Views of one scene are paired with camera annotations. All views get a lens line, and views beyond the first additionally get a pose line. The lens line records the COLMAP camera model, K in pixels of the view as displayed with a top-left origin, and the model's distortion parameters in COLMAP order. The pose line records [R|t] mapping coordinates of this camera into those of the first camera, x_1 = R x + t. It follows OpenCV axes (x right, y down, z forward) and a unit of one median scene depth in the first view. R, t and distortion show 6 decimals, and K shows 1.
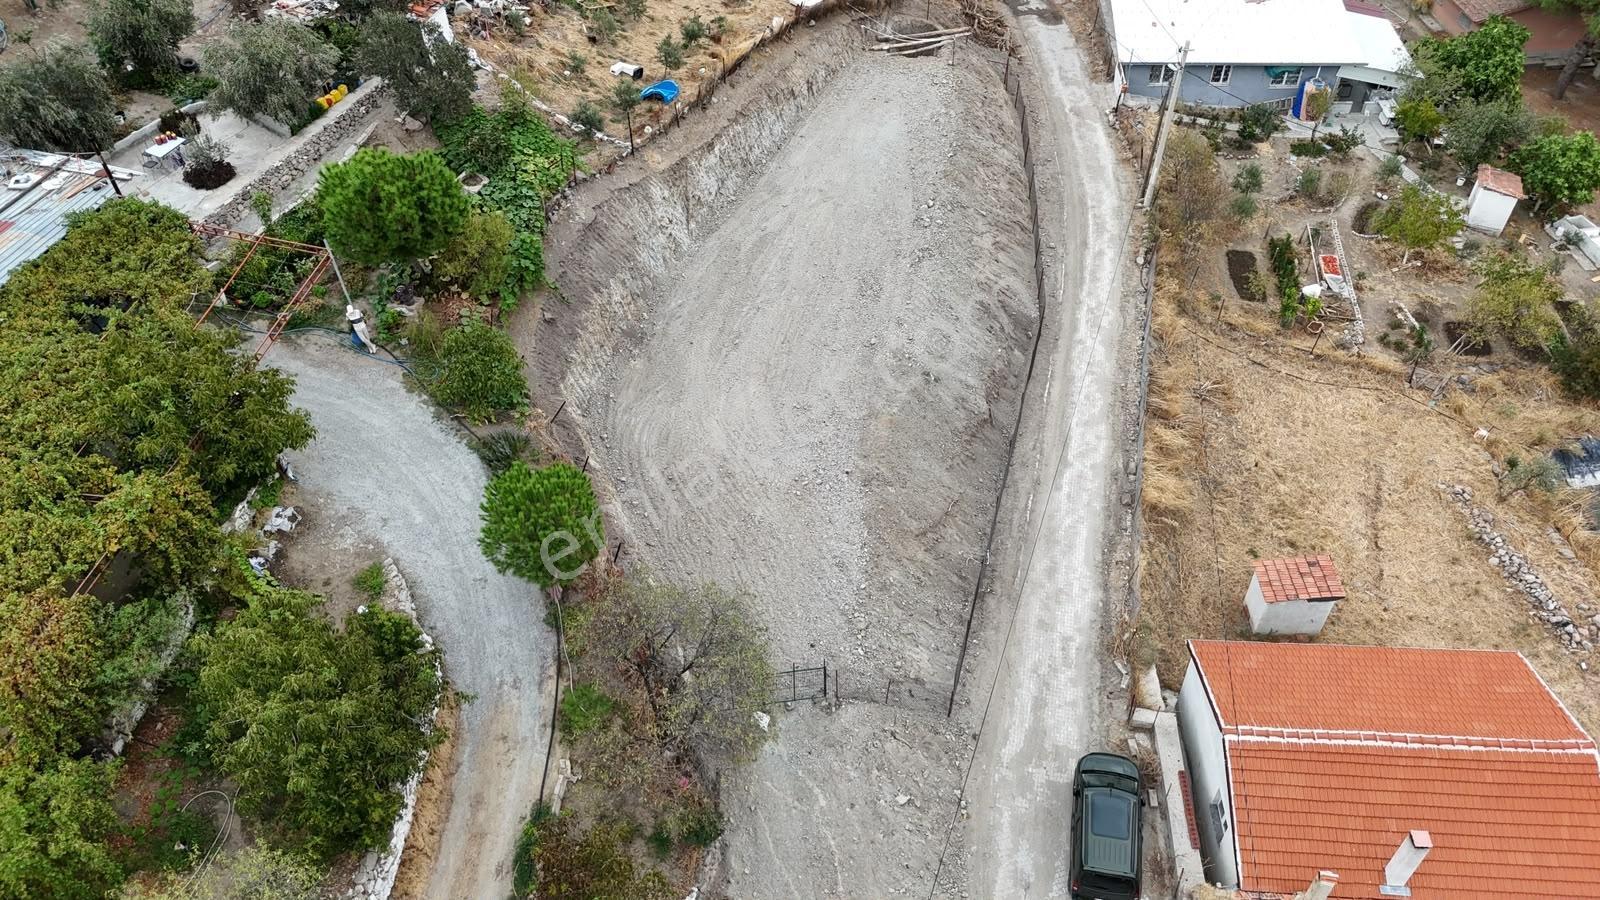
lens RADIAL K [[1174.2, 0, 800.3], [0, 1174.2, 450.1], [0, 0, 1]] dist [0.083856, -0.085168]
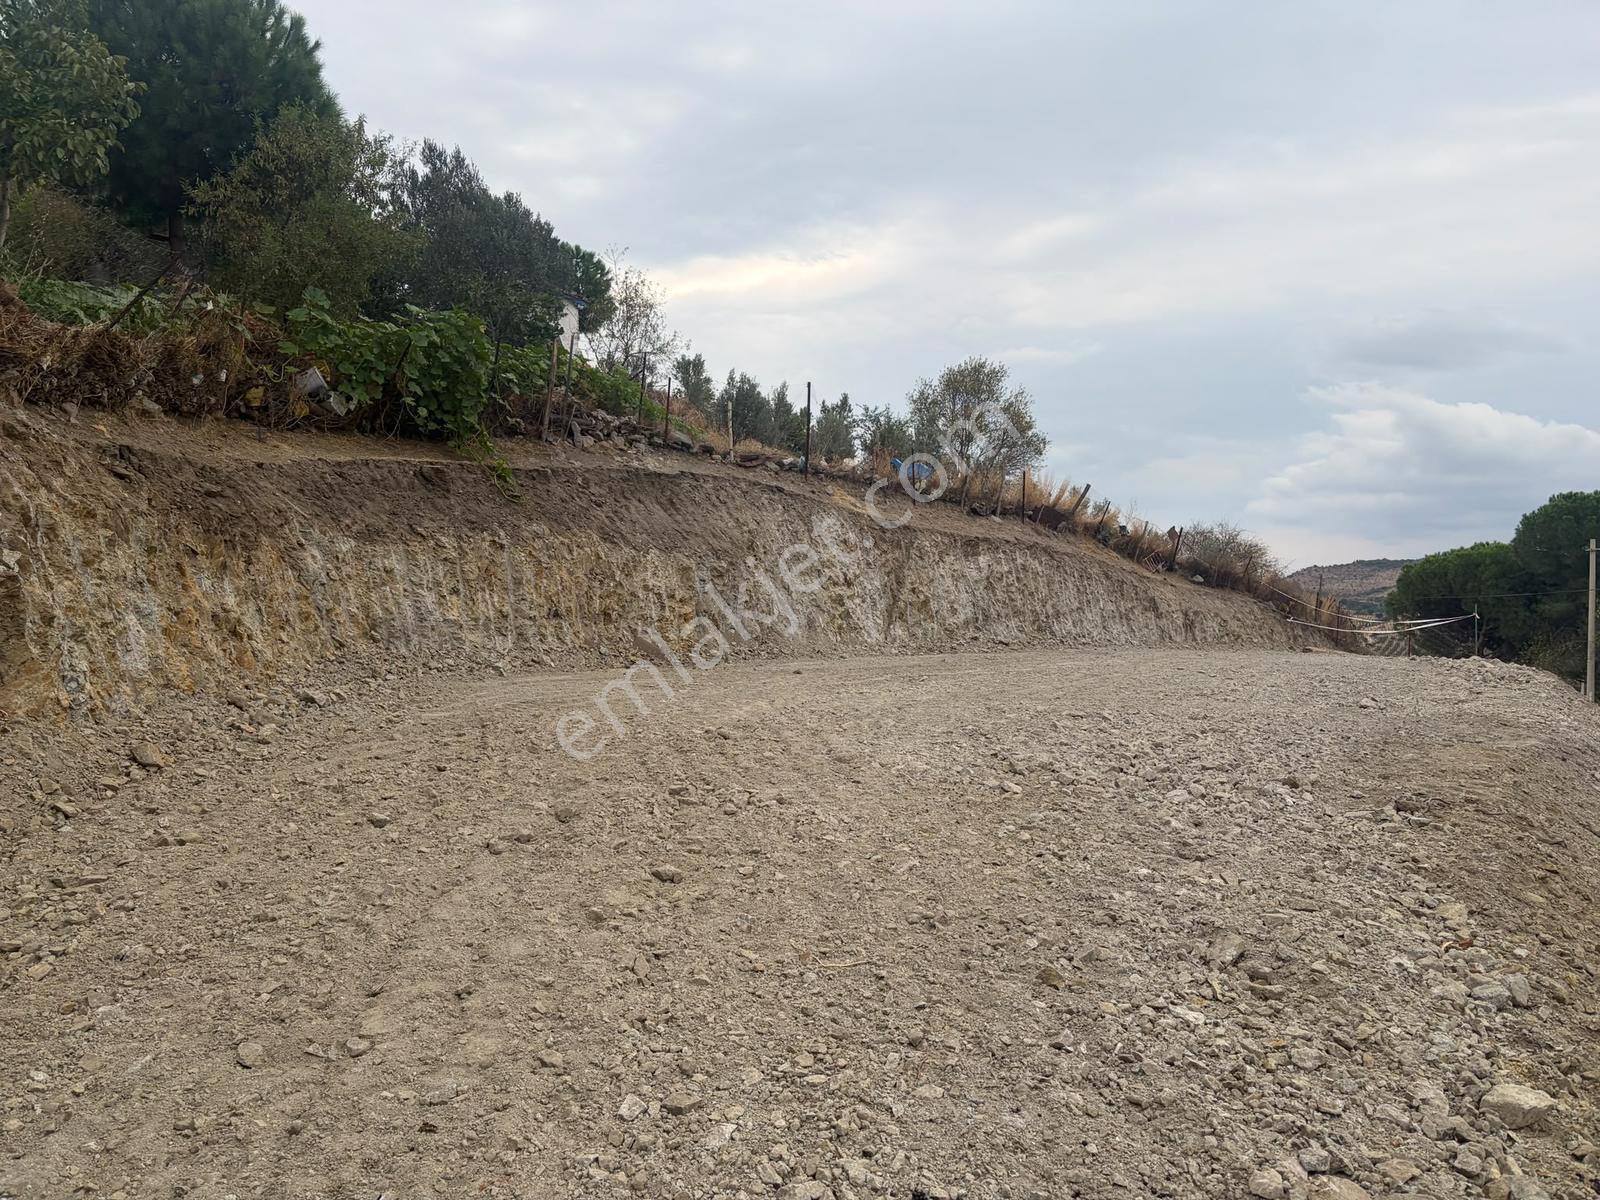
lens RADIAL K [[1199.0, 0, 789.6], [0, 1199.0, 612.4], [0, 0, 1]] dist [0.061427, -0.062454]
pose [[0.942312, 0.041124, -0.332199, 0.024053], [-0.265820, 0.695088, -0.667976, 0.135852], [0.203438, 0.717747, 0.665922, 0.727862]]
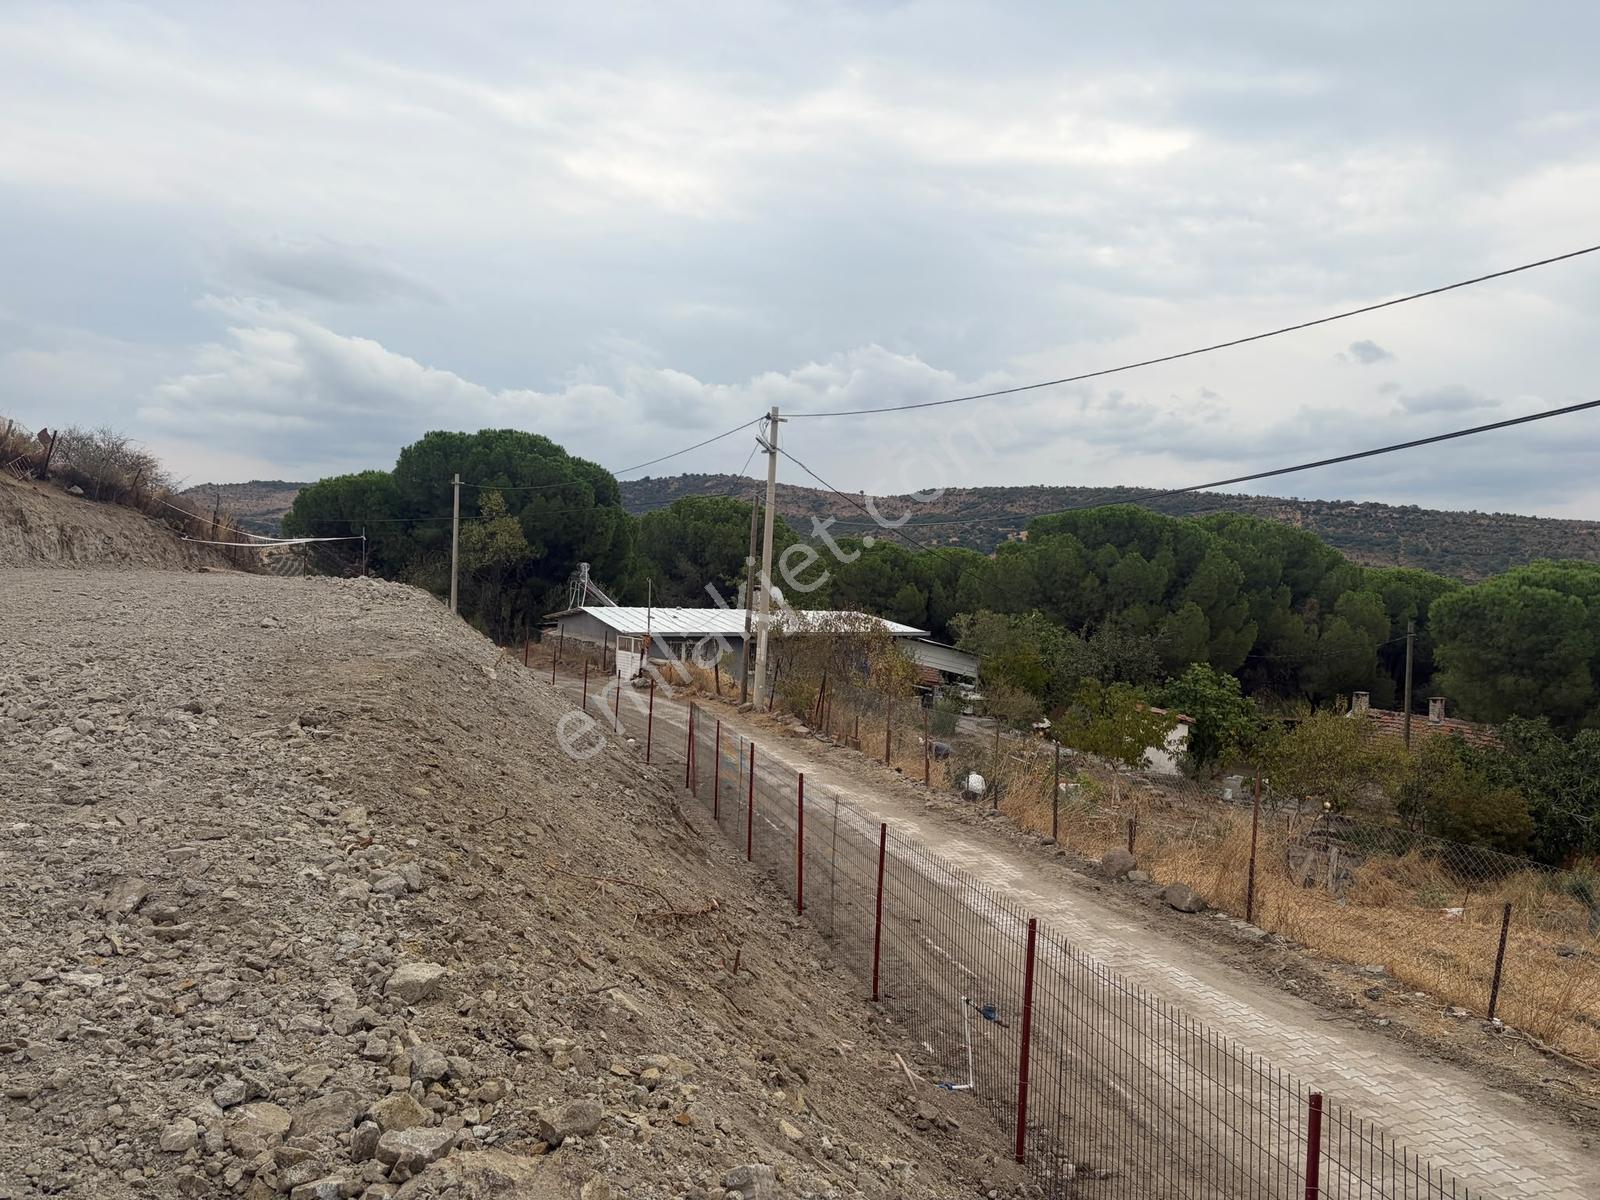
lens RADIAL K [[1199.0, 0, 809.5], [0, 1199.0, 601.0], [0, 0, 1]] dist [0.061427, -0.062454]
pose [[0.860560, 0.040796, 0.507713, 0.022831], [0.320579, 0.731212, -0.602128, 0.134270], [-0.395810, 0.680929, 0.616174, 0.729612]]
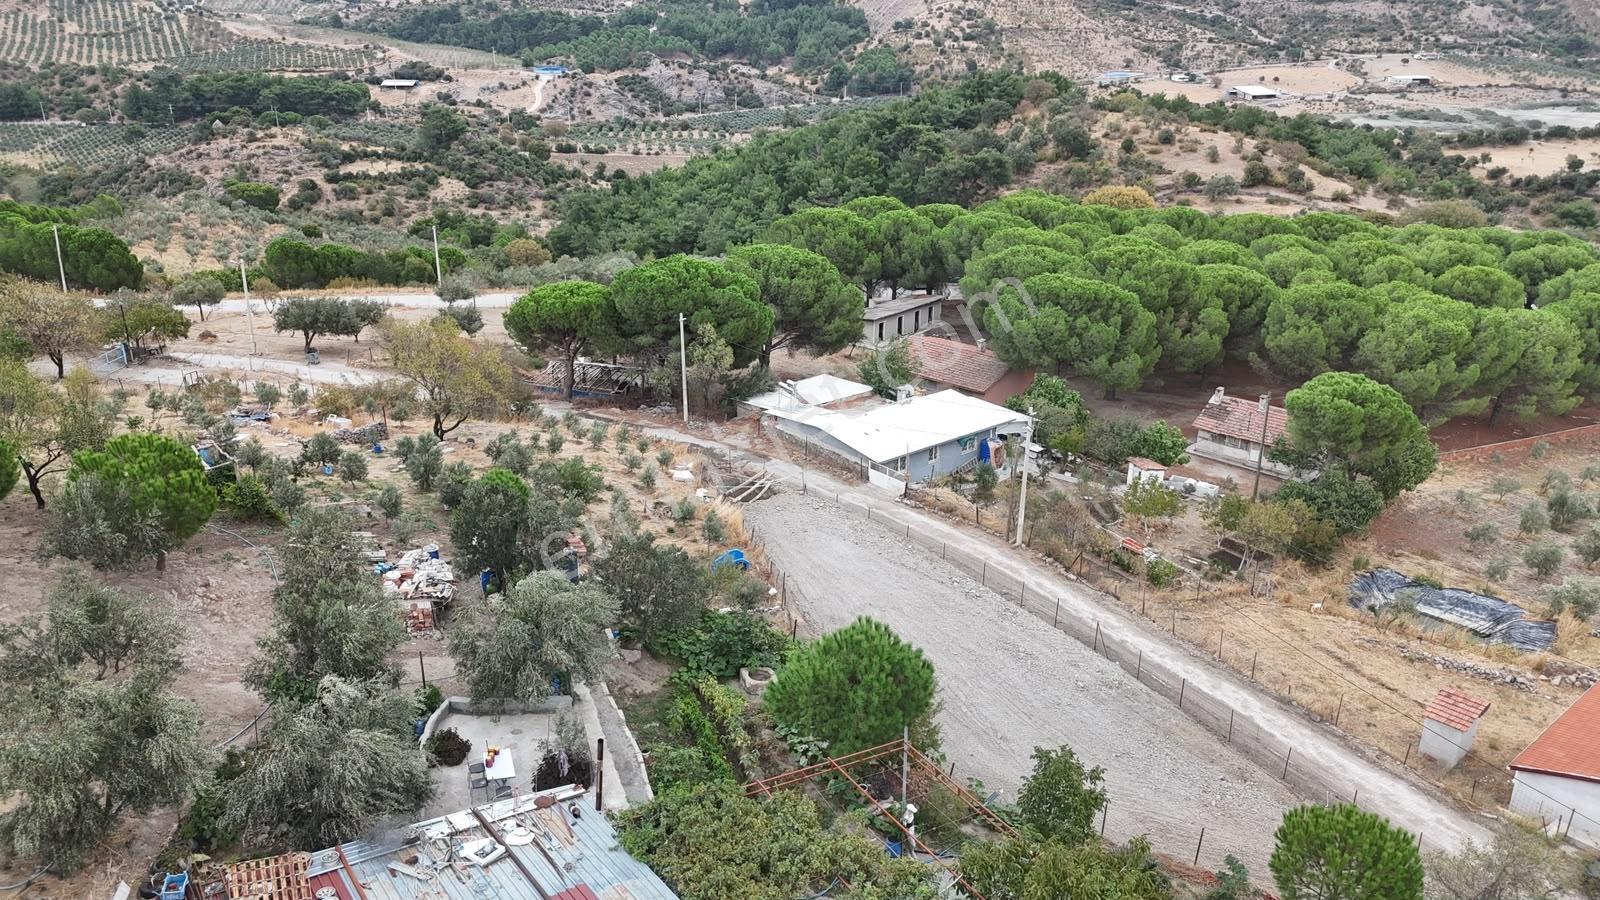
lens RADIAL K [[1174.2, 0, 798.7], [0, 1174.2, 450.4], [0, 0, 1]] dist [0.083856, -0.085168]
pose [[0.728292, -0.233440, 0.644280, -0.744673], [0.474490, 0.850130, -0.228337, -0.146559], [-0.494419, 0.472000, 0.729908, 0.241460]]
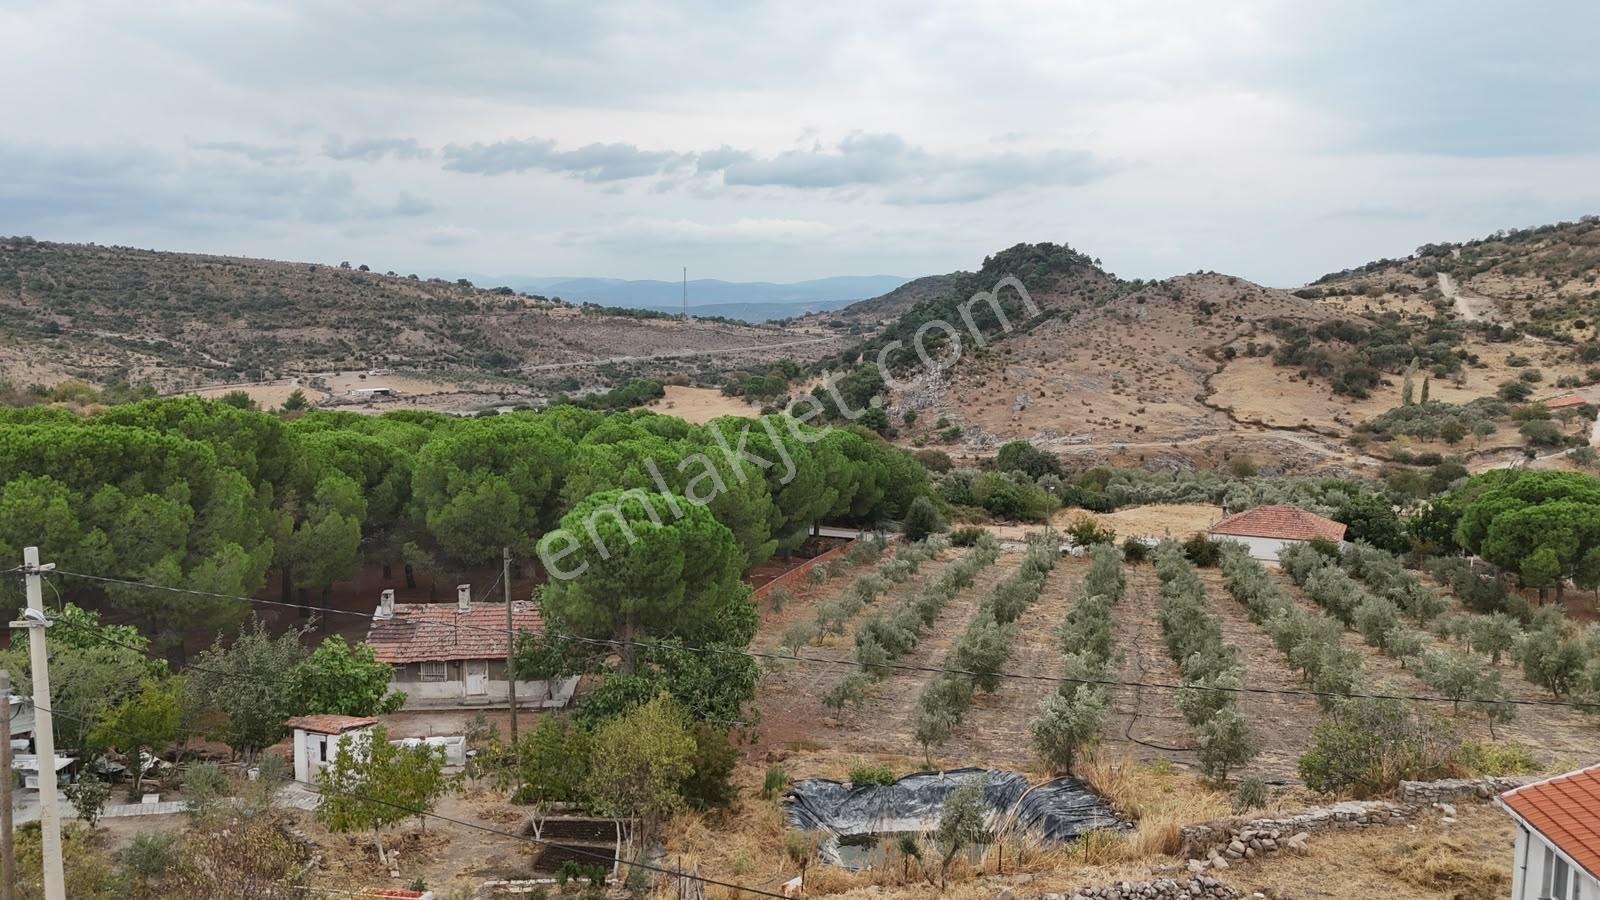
lens RADIAL K [[1174.2, 0, 799.4], [0, 1174.2, 452.3], [0, 0, 1]] dist [0.083856, -0.085168]
pose [[0.003937, -0.092282, 0.995725, -0.052056], [0.717069, 0.694283, 0.061510, -0.232888], [-0.696991, 0.713761, 0.068906, 0.853891]]
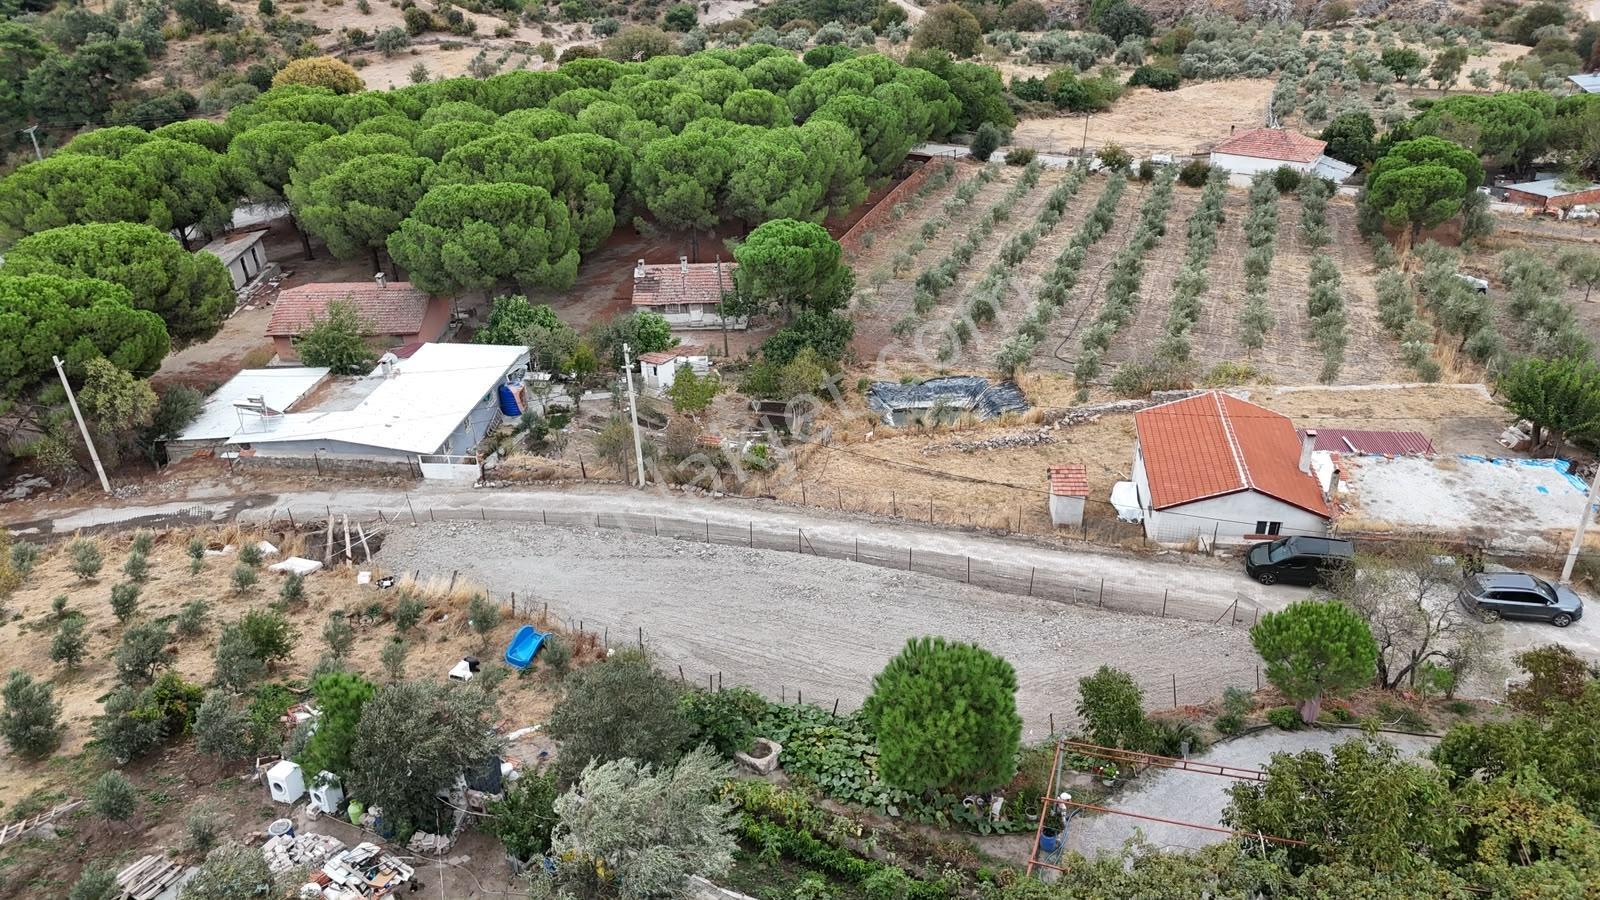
lens RADIAL K [[1174.2, 0, 797.3], [0, 1174.2, 458.6], [0, 0, 1]] dist [0.083856, -0.085168]
pose [[0.083670, -0.483830, 0.871153, -0.813879], [0.732526, 0.622544, 0.275400, -0.513944], [-0.675577, 0.615100, 0.406506, 0.516198]]
